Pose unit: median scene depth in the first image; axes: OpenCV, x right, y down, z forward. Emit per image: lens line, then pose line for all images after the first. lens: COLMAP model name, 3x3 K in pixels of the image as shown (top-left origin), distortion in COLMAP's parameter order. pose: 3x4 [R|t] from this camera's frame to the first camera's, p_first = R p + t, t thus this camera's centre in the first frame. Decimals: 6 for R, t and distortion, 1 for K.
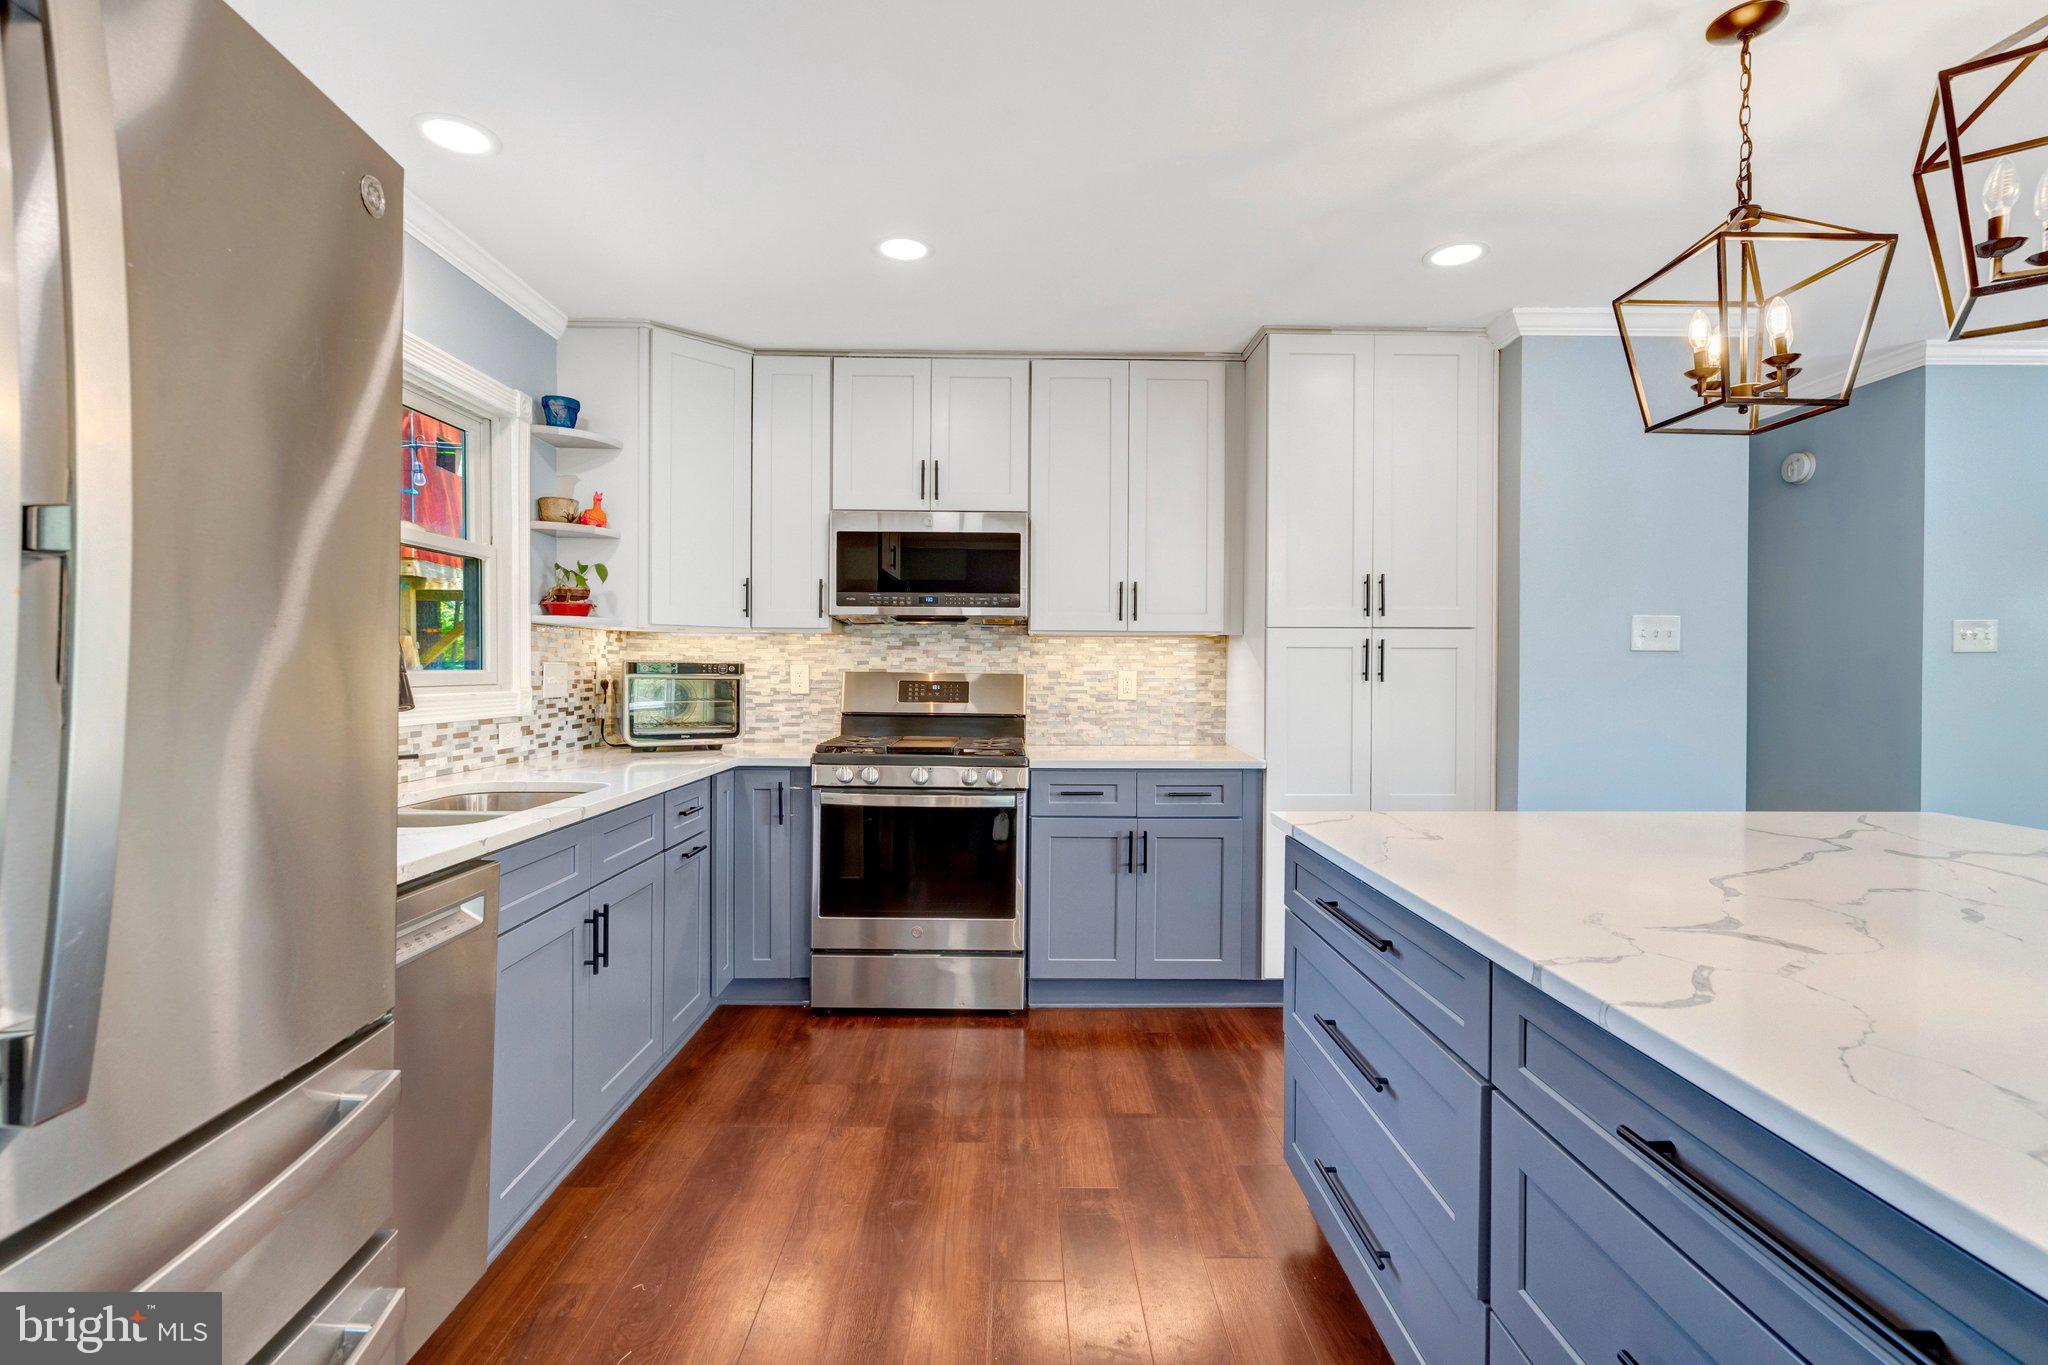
lens RADIAL K [[938.7, 0, 1025.4], [0, 938.7, 678.4], [0, 0, 1]] dist [-0.000634, 0.000102]
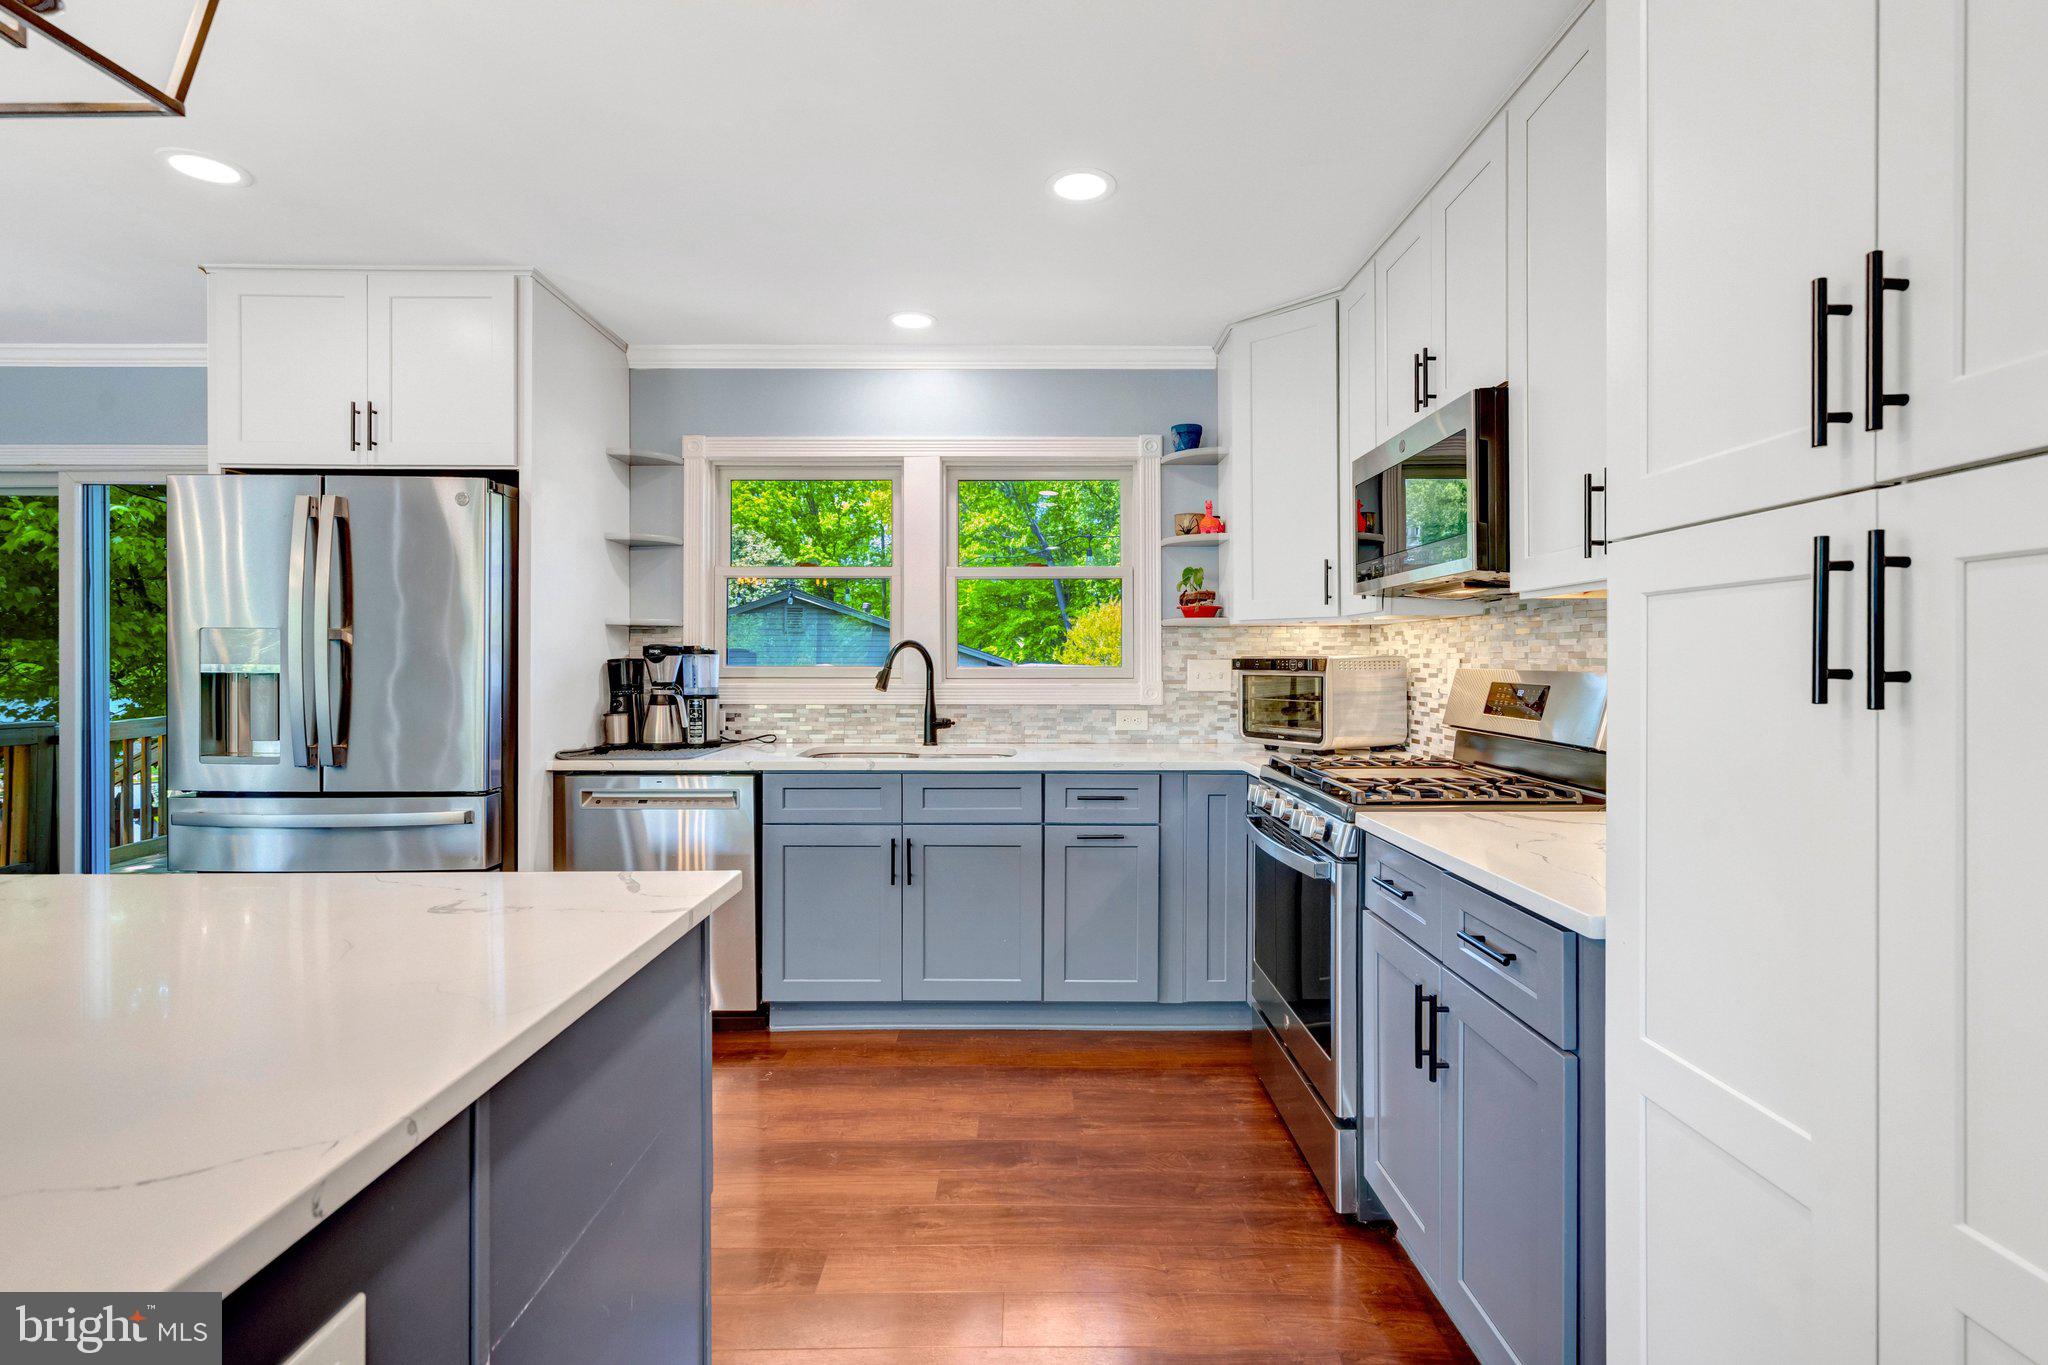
lens RADIAL K [[949.2, 0, 1024.5], [0, 949.2, 662.6], [0, 0, 1]] dist [-0.000718, 0.000191]
pose [[-0.013224, -0.006203, -0.999893, 0.615851], [-0.008730, 0.999943, -0.006088, -0.004736], [0.999874, 0.008649, -0.013278, 0.785496]]
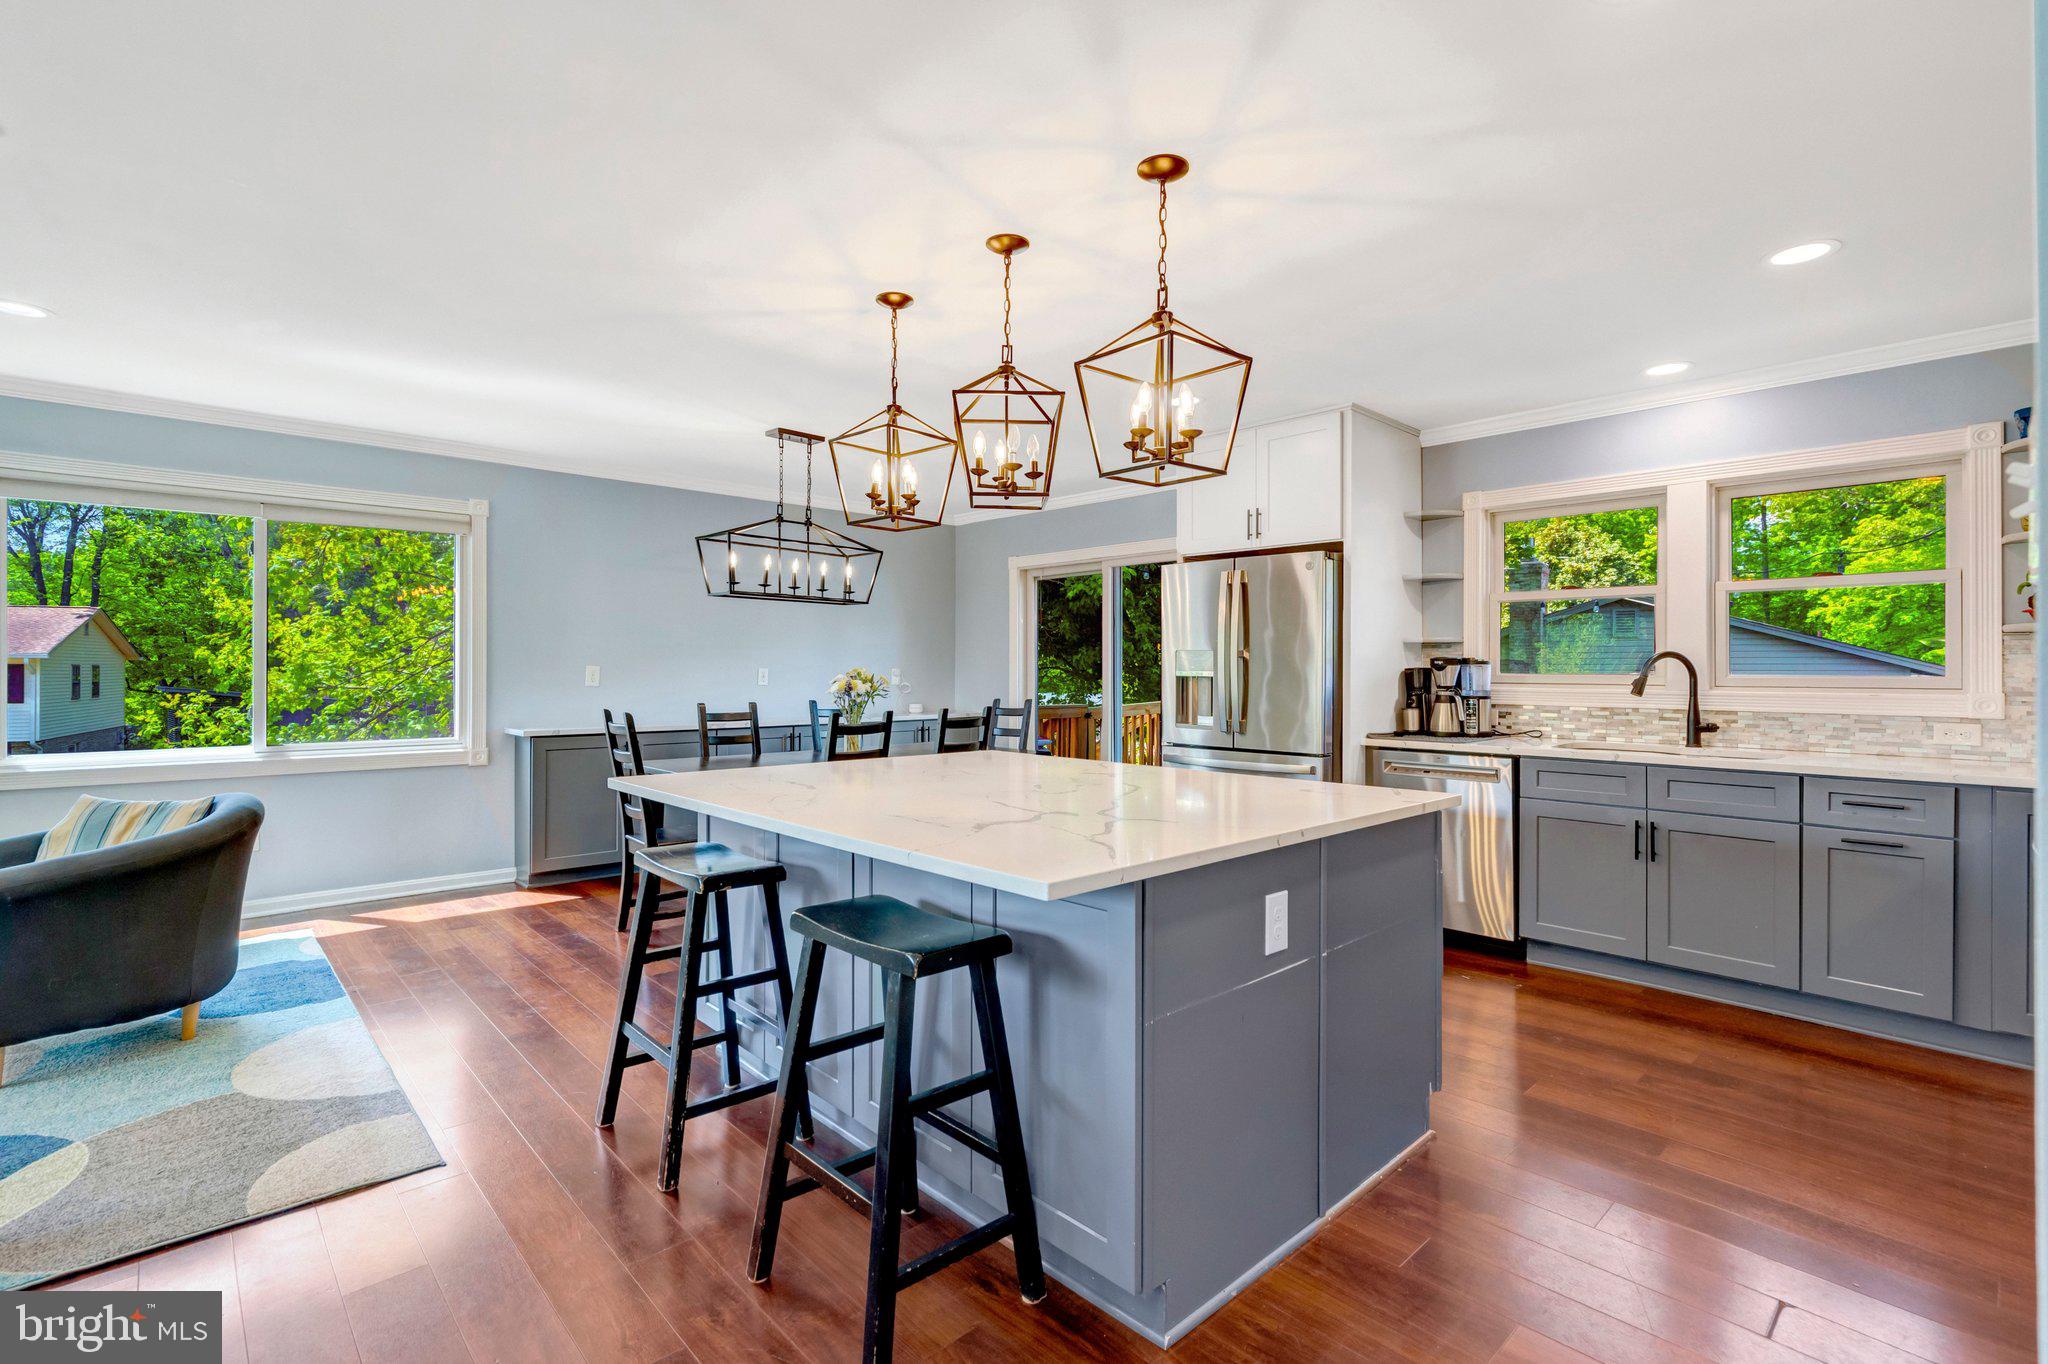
lens RADIAL K [[934.0, 0, 1030.1], [0, 934.0, 667.3], [0, 0, 1]] dist [-0.001344, 0.000082]
pose [[-0.738945, -0.007847, -0.673720, 0.929906], [-0.011972, 0.999927, 0.001485, -0.007425], [0.673659, 0.009163, -0.738985, 0.966368]]
